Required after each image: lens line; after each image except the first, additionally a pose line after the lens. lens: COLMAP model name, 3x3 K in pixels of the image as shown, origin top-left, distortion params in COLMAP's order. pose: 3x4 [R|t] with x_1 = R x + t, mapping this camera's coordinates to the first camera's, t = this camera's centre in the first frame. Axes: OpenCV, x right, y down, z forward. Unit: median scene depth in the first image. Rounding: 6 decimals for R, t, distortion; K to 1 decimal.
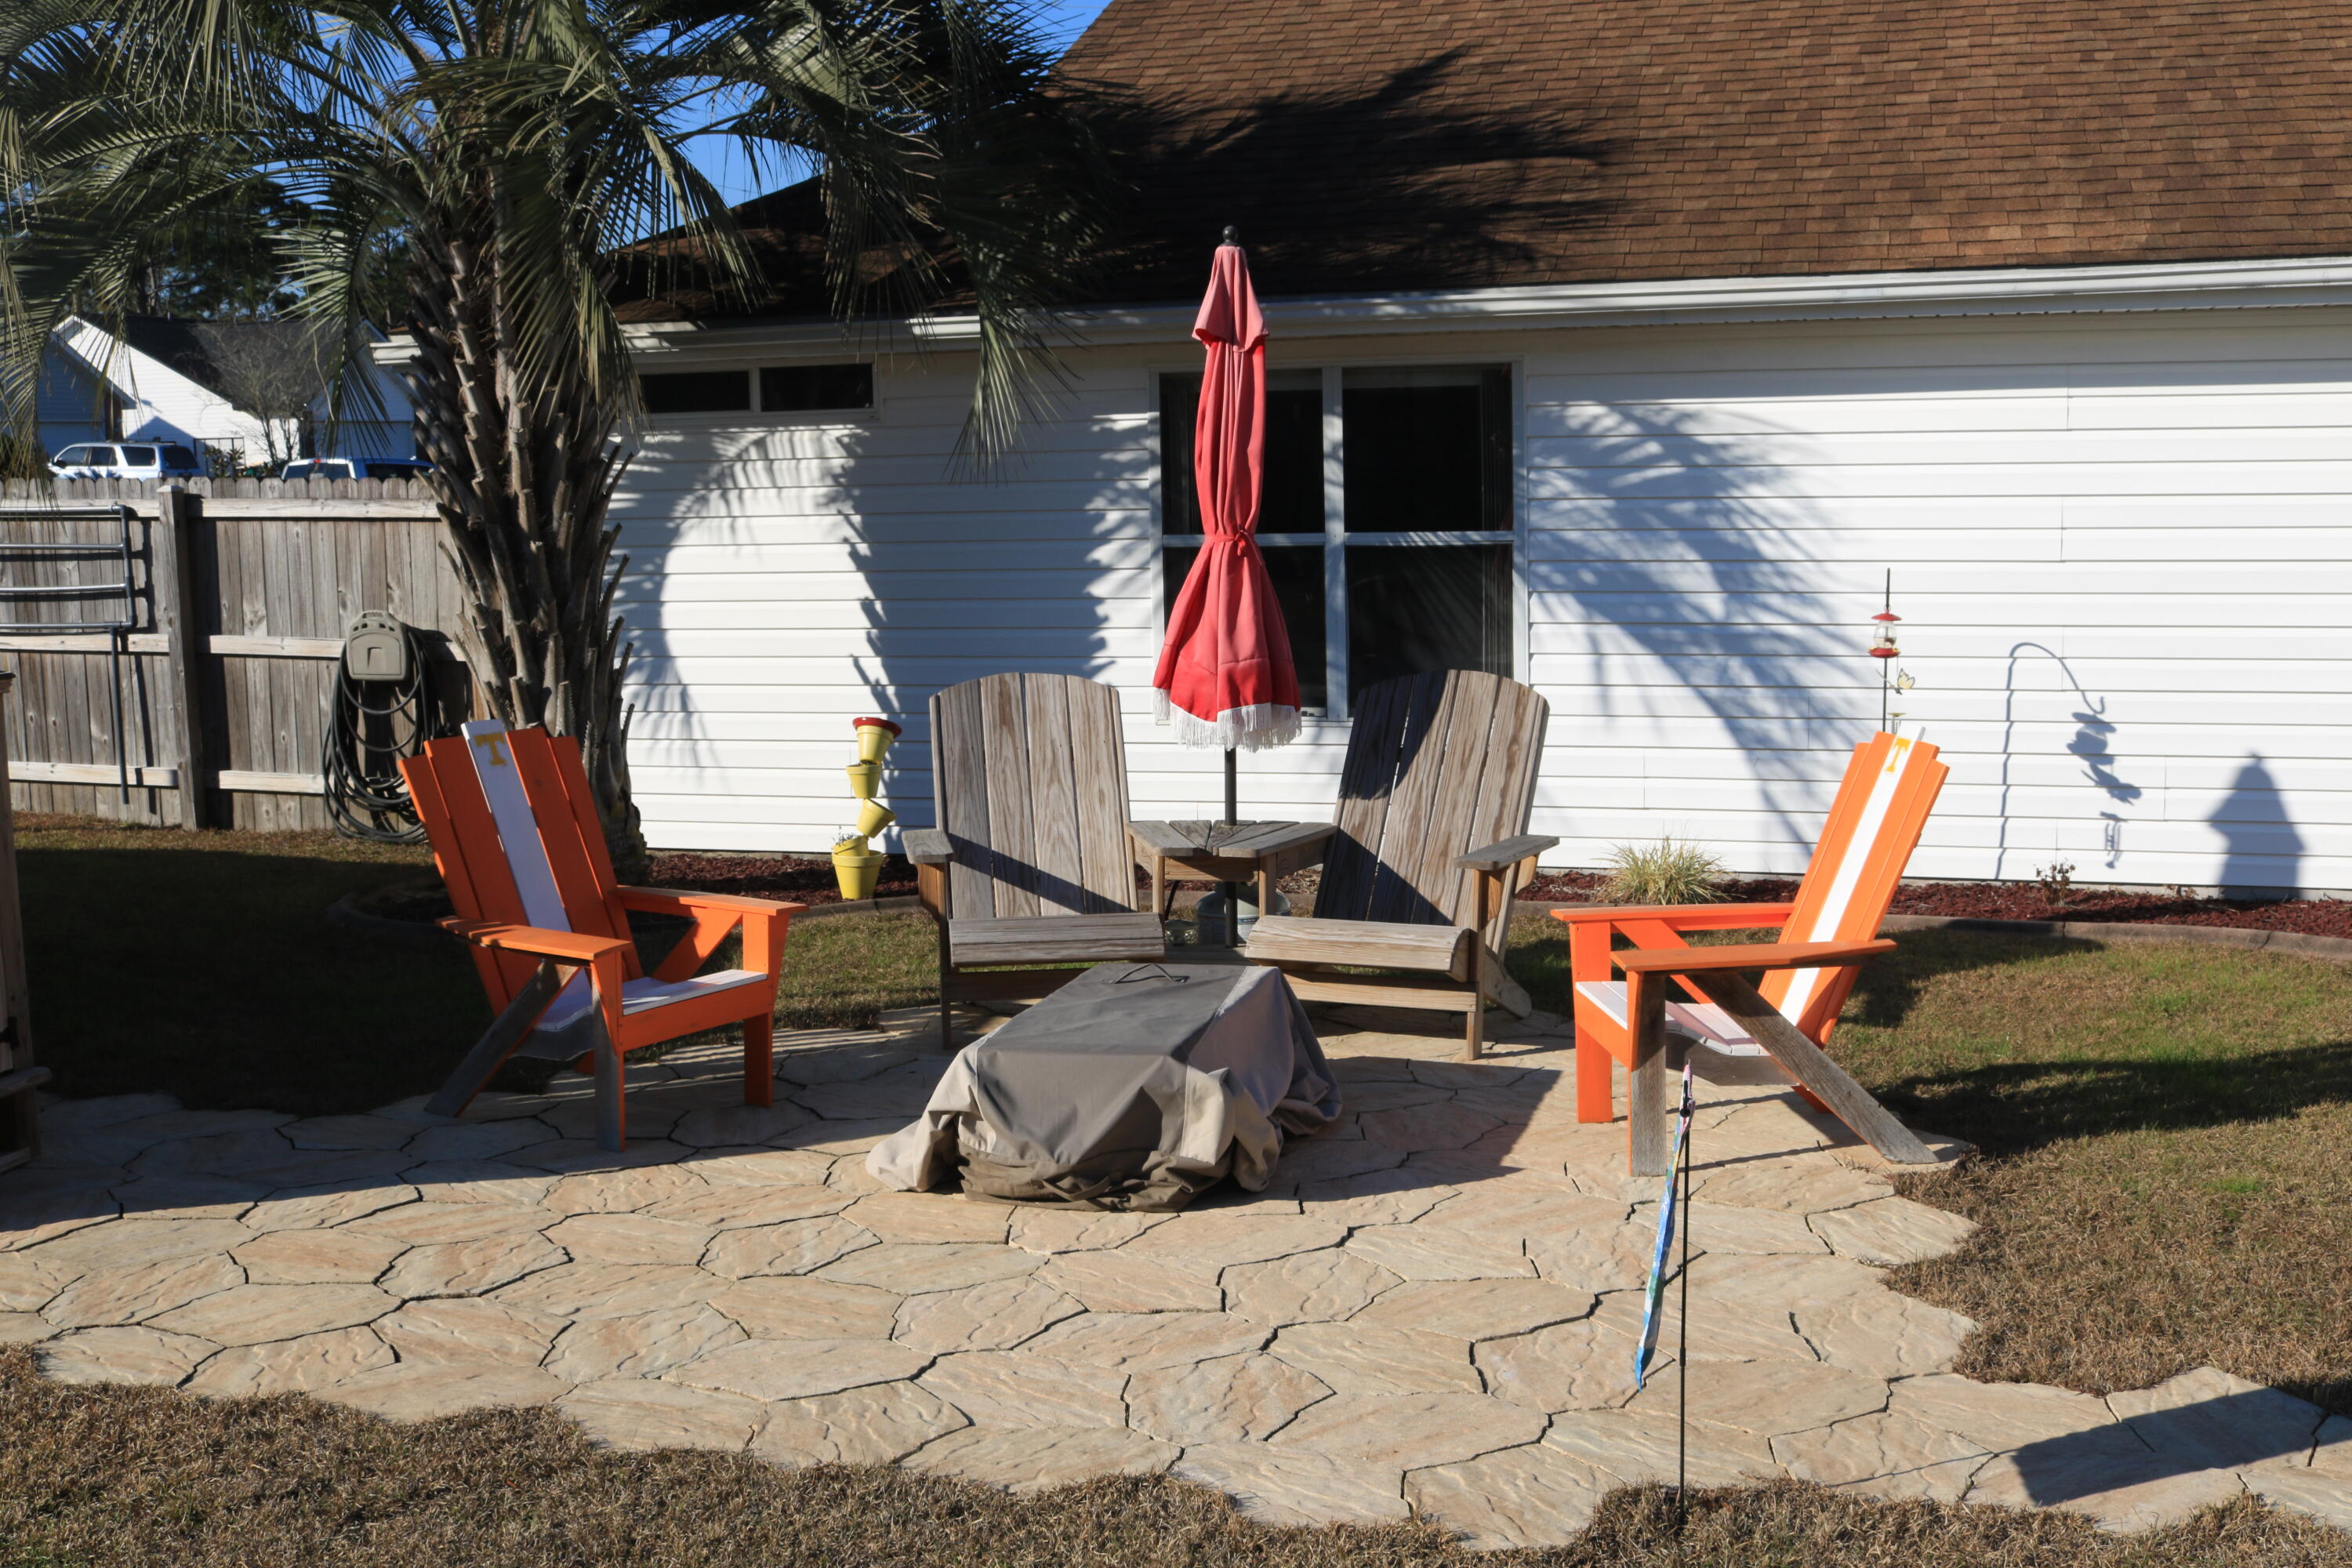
lens RADIAL K [[2638.0, 0, 1180.0], [0, 2638.0, 800.5], [0, 0, 1]] dist [-0.069741, 0.000000]
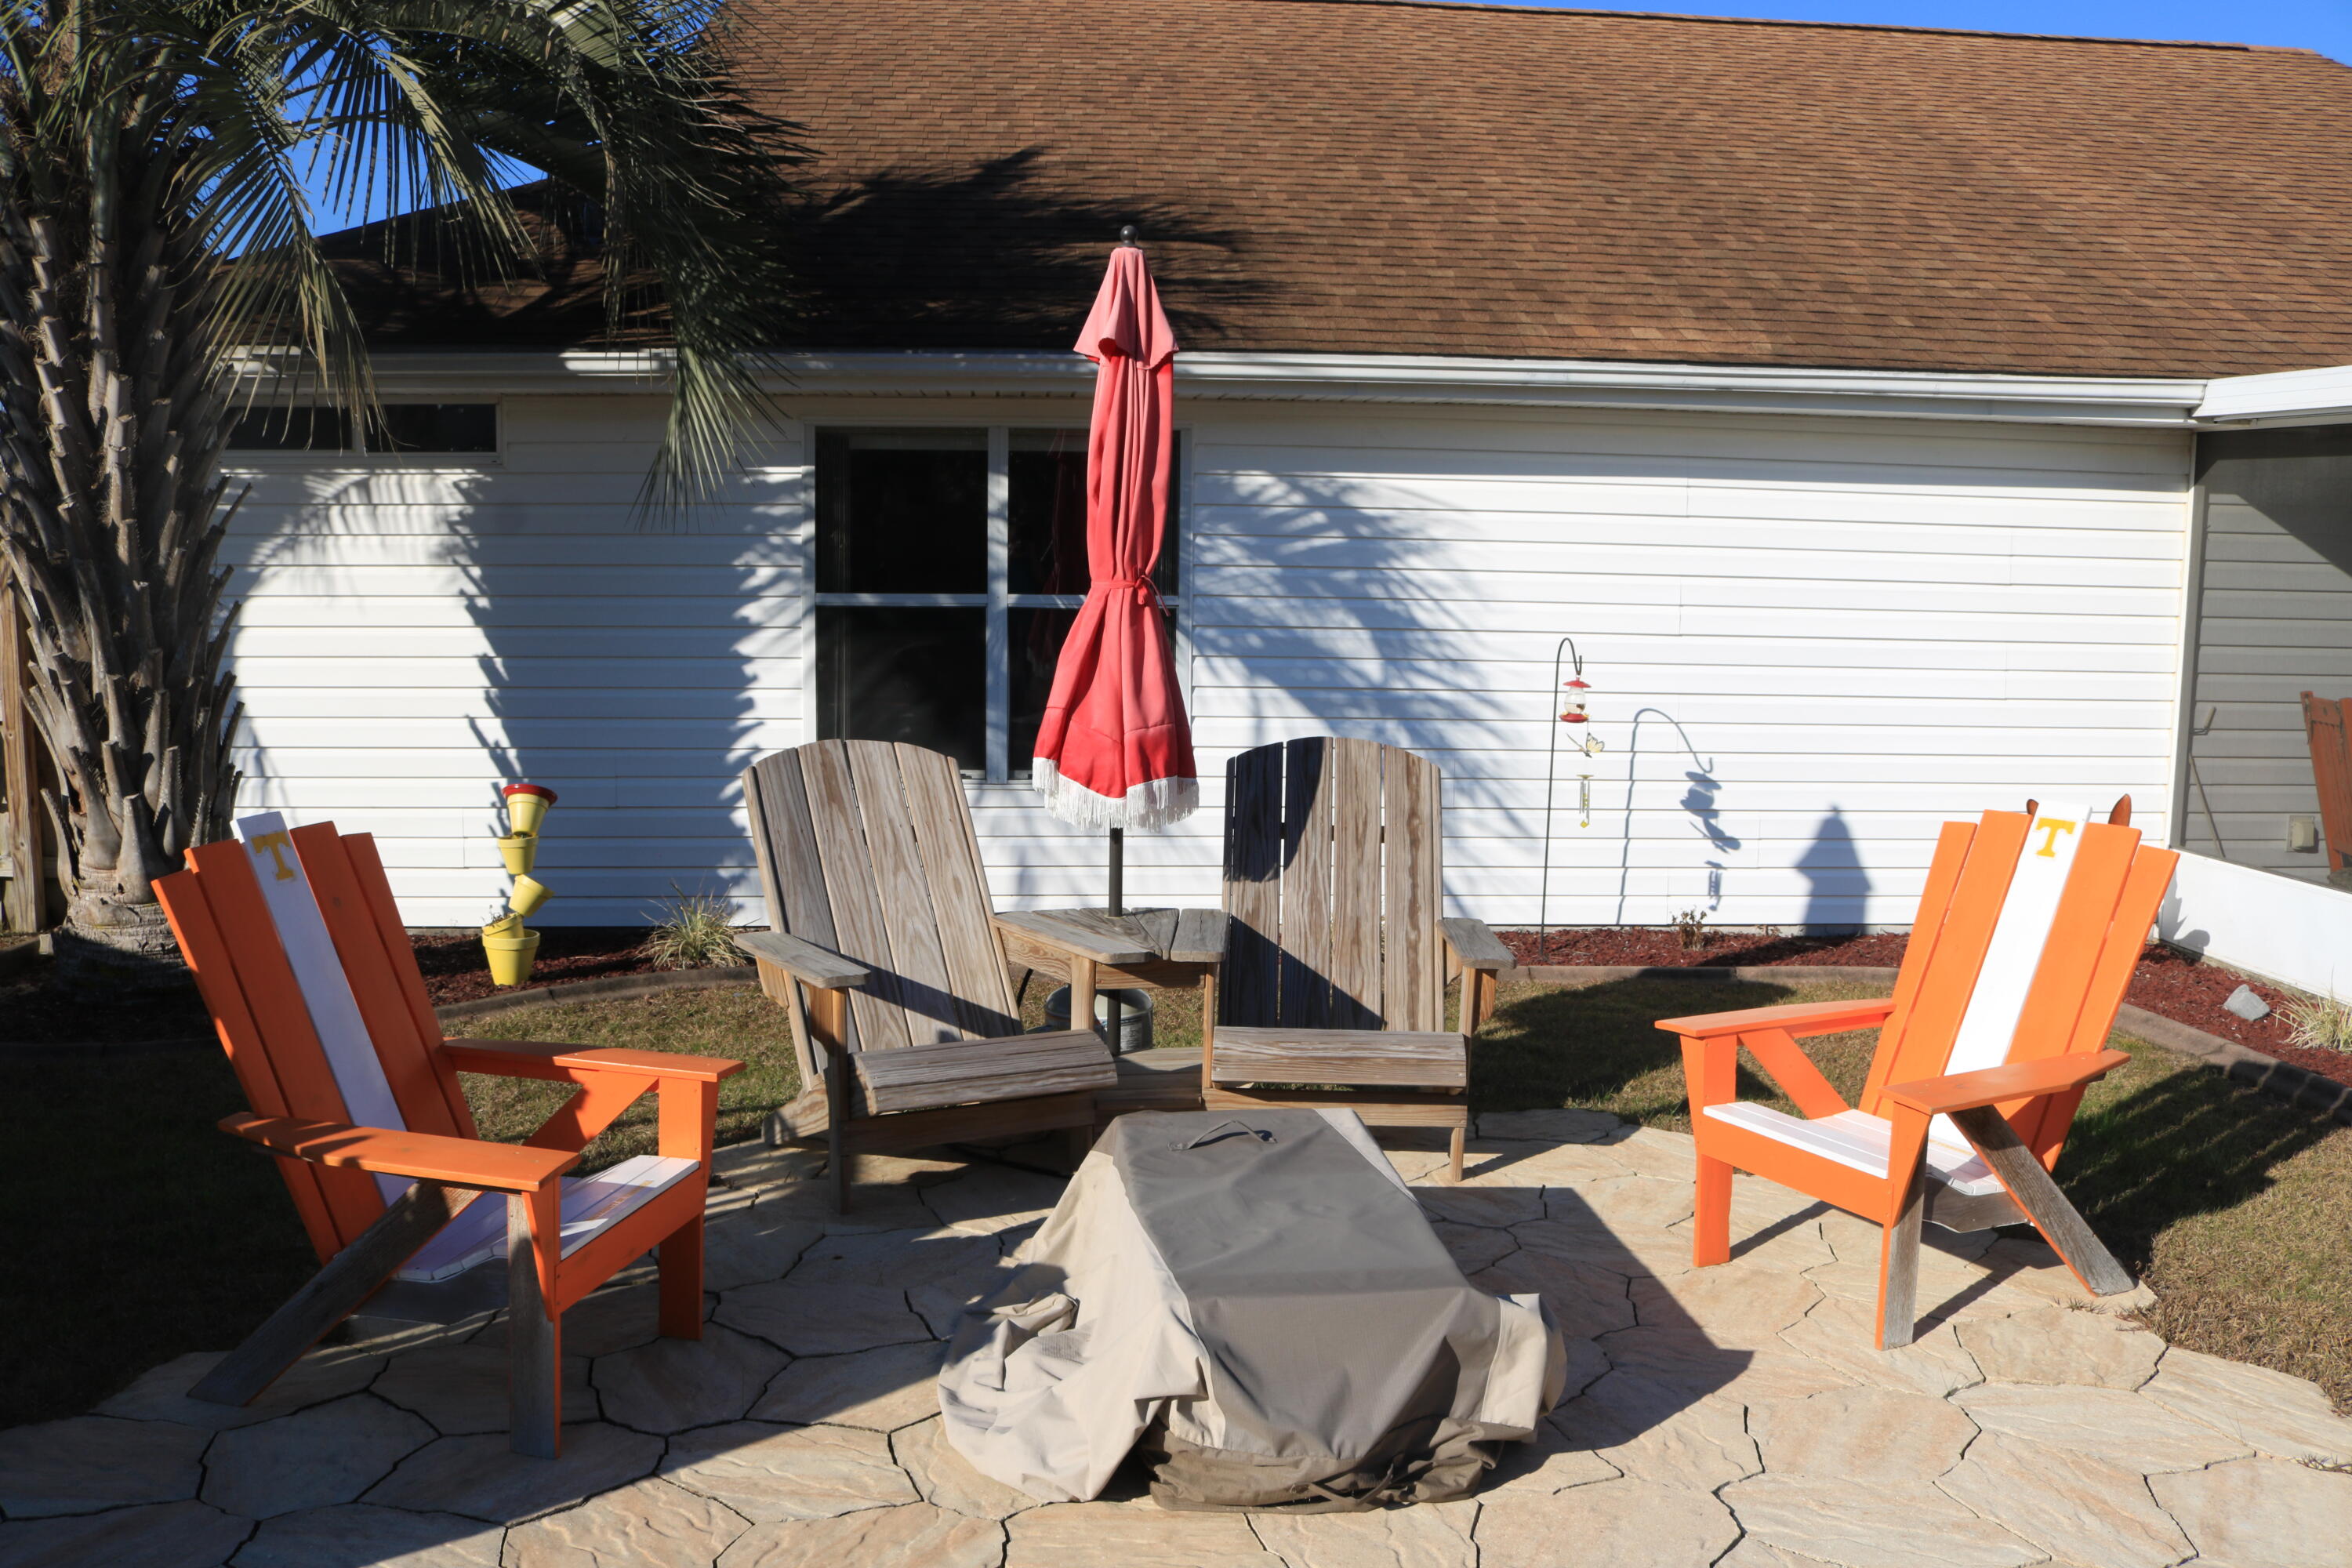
lens RADIAL K [[1975.0, 0, 1197.2], [0, 1975.0, 788.3], [0, 0, 1]] dist [-0.143211, 0.115135]
pose [[0.931970, -0.009105, 0.362422, -0.151847], [0.015110, 0.999791, -0.013737, -0.018453], [-0.362222, 0.018278, 0.931913, 0.306373]]
